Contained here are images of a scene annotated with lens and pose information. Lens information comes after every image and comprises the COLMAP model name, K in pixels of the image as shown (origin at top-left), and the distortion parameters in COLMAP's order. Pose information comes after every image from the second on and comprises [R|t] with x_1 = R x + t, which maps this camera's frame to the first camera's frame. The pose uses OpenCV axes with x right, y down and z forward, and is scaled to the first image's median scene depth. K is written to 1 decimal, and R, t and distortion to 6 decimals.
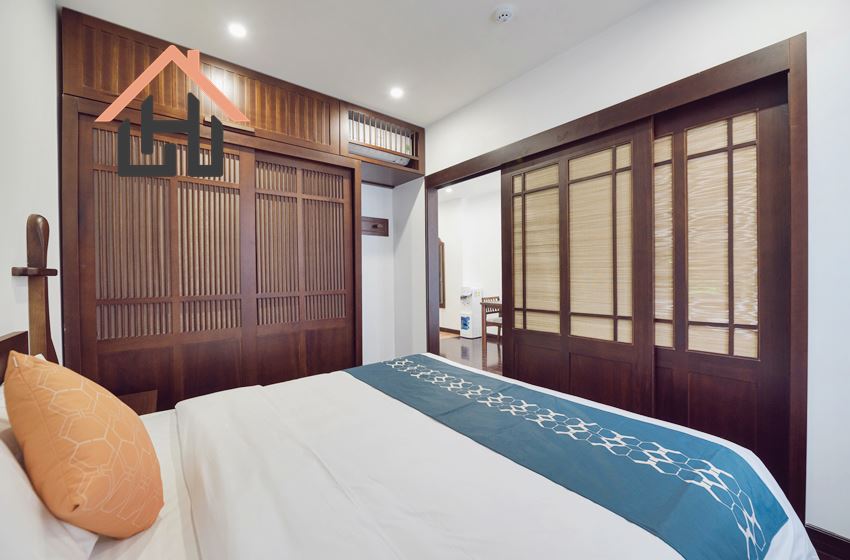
lens RADIAL K [[336.3, 0, 425.0], [0, 336.3, 280.0], [0, 0, 1]] dist [-0.002068, -0.000111]
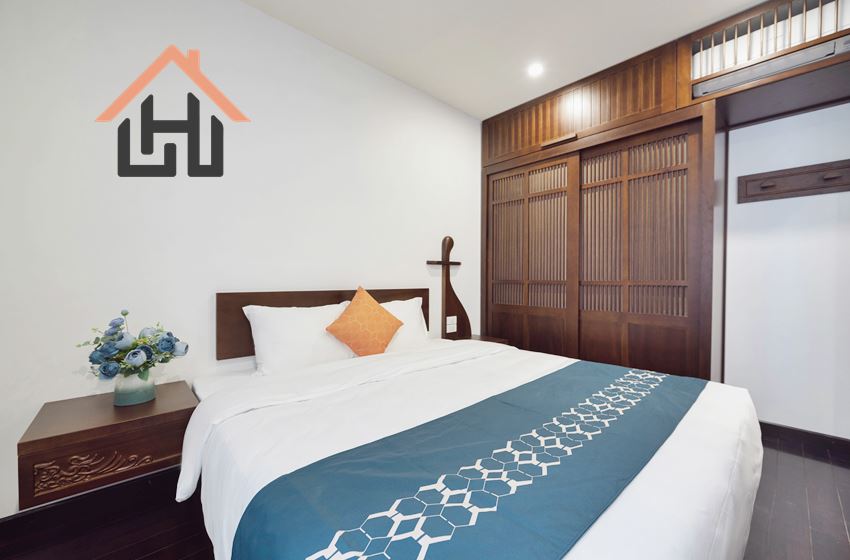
lens RADIAL K [[339.4, 0, 441.1], [0, 339.4, 280.5], [0, 0, 1]] dist [0.000210, 0.000058]
pose [[0.097898, 0.014778, -0.995087, 0.531332], [-0.017855, 0.999755, 0.013091, 0.032039], [0.995036, 0.016486, 0.098137, 0.409301]]
